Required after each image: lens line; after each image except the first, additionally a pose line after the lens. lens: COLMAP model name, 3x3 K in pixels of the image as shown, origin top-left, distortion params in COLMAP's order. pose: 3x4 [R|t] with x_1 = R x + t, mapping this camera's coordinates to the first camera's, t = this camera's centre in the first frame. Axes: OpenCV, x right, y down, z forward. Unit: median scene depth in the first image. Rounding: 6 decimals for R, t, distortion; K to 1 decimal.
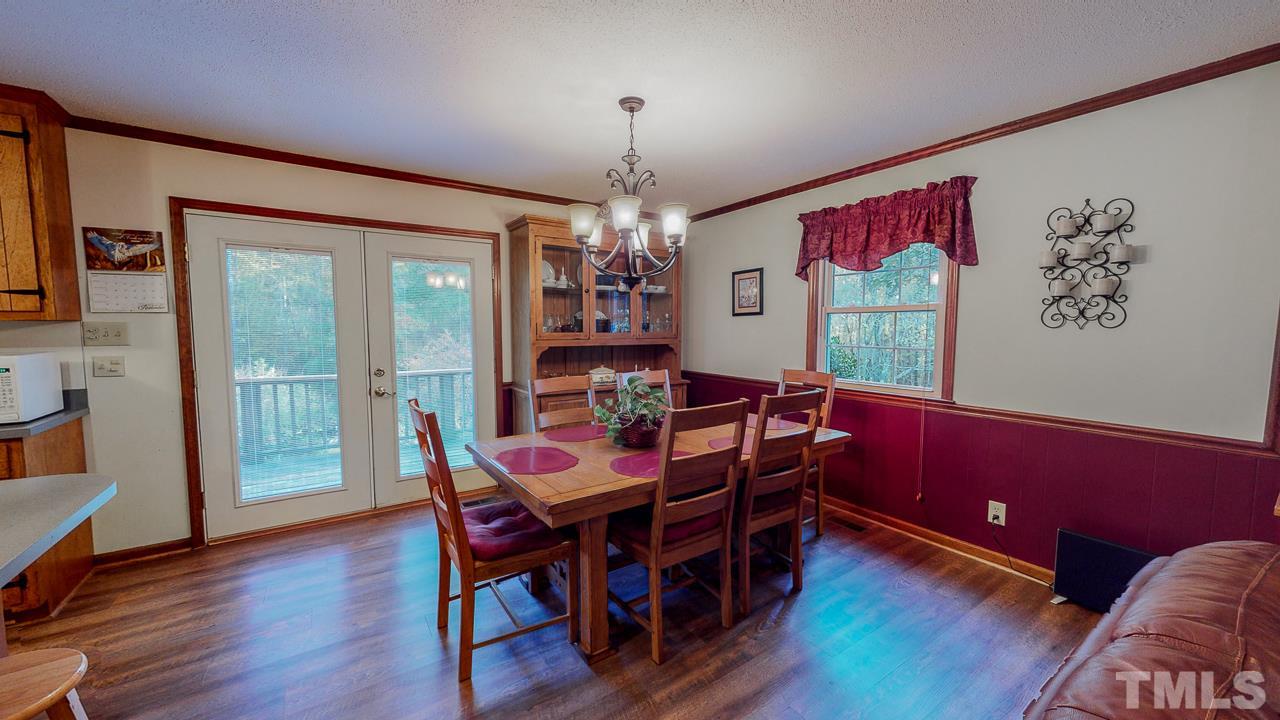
lens RADIAL K [[469.2, 0, 641.7], [0, 469.2, 362.0], [0, 0, 1]] dist [0.000362, -0.000460]
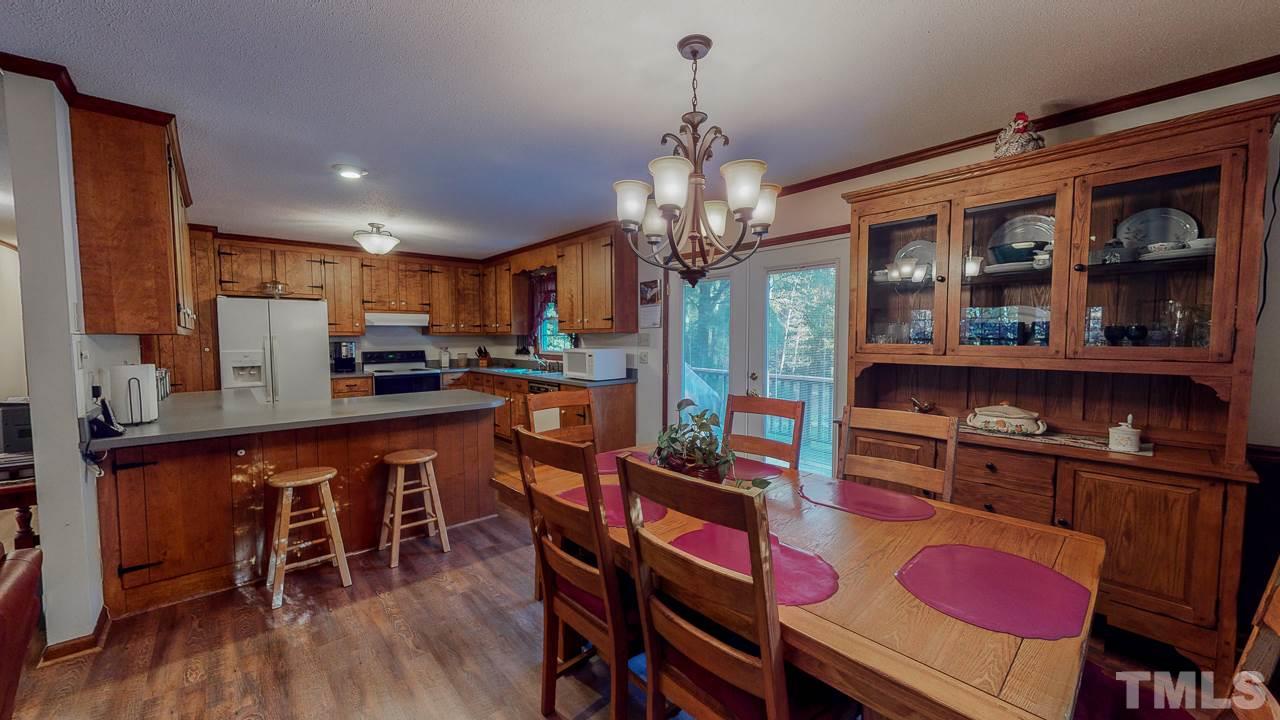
lens RADIAL K [[469.2, 0, 642.6], [0, 469.2, 361.4], [0, 0, 1]] dist [0.000362, -0.000460]
pose [[0.140735, 0.053195, -0.988617, 0.645298], [-0.073717, 0.996347, 0.043117, -0.053195], [0.987299, 0.066810, 0.144142, 0.718436]]
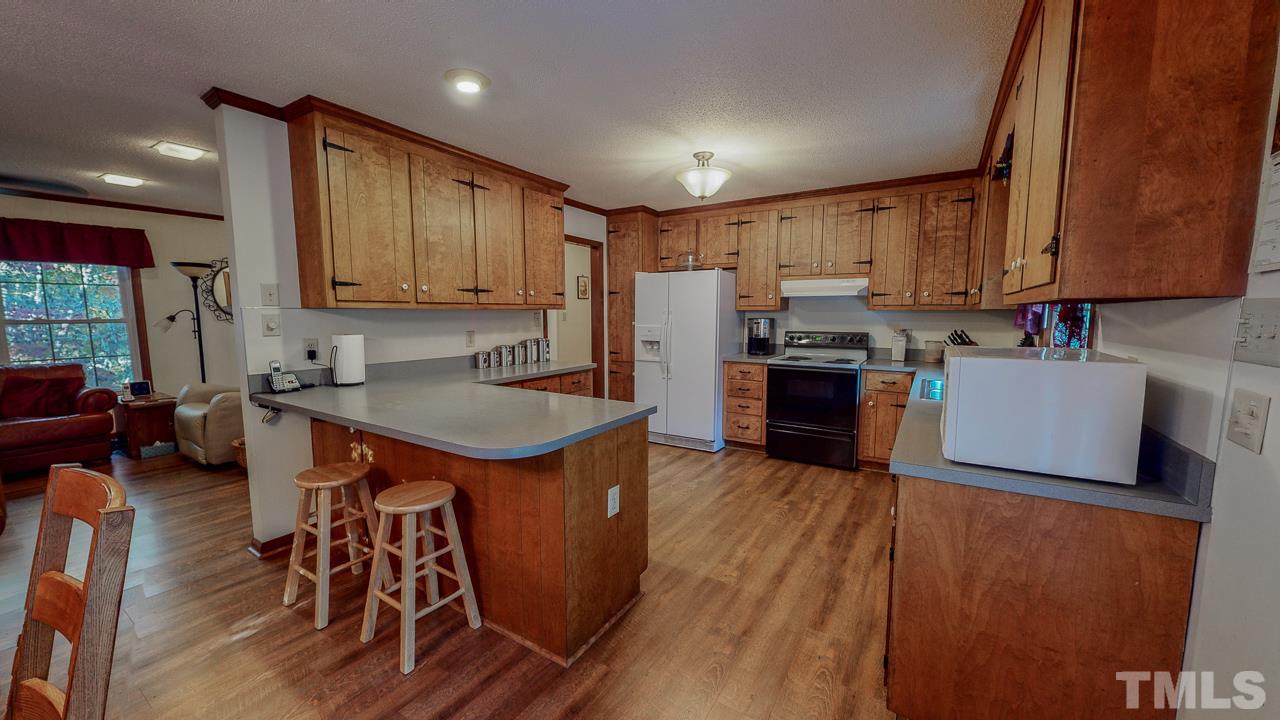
lens RADIAL K [[469.2, 0, 642.6], [0, 469.2, 363.2], [0, 0, 1]] dist [0.000362, -0.000460]
pose [[-0.914718, 0.043620, -0.401732, -0.550713], [-0.031599, 0.983391, 0.178725, -0.083835], [0.402856, 0.176178, -0.898147, 1.110995]]
